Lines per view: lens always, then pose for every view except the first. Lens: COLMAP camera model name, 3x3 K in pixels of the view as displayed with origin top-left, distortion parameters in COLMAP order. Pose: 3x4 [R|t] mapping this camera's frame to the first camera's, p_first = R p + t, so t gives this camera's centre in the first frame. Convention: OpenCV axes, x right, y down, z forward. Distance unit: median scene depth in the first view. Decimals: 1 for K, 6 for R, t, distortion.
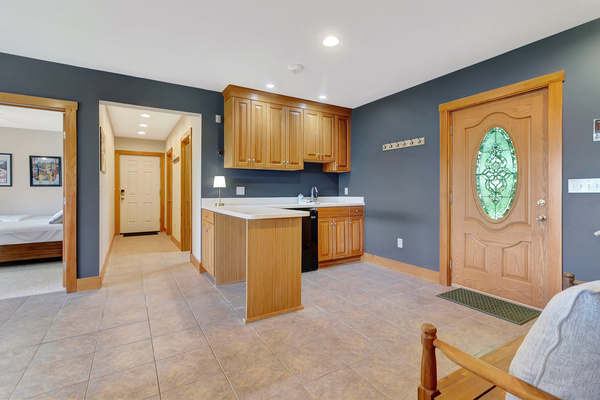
lens RADIAL K [[282.2, 0, 300.2], [0, 282.2, 192.8], [0, 0, 1]] dist [-0.000091, 0.000014]
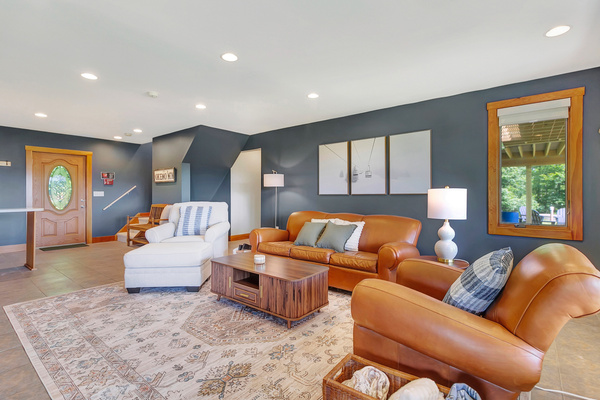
lens RADIAL K [[282.2, 0, 300.2], [0, 282.2, 192.8], [0, 0, 1]] dist [-0.000091, 0.000014]
pose [[-0.354397, 0.002791, 0.935091, -2.013035], [0.001592, 0.999996, -0.002382, -0.023365], [-0.935094, 0.000645, -0.354400, 0.062189]]
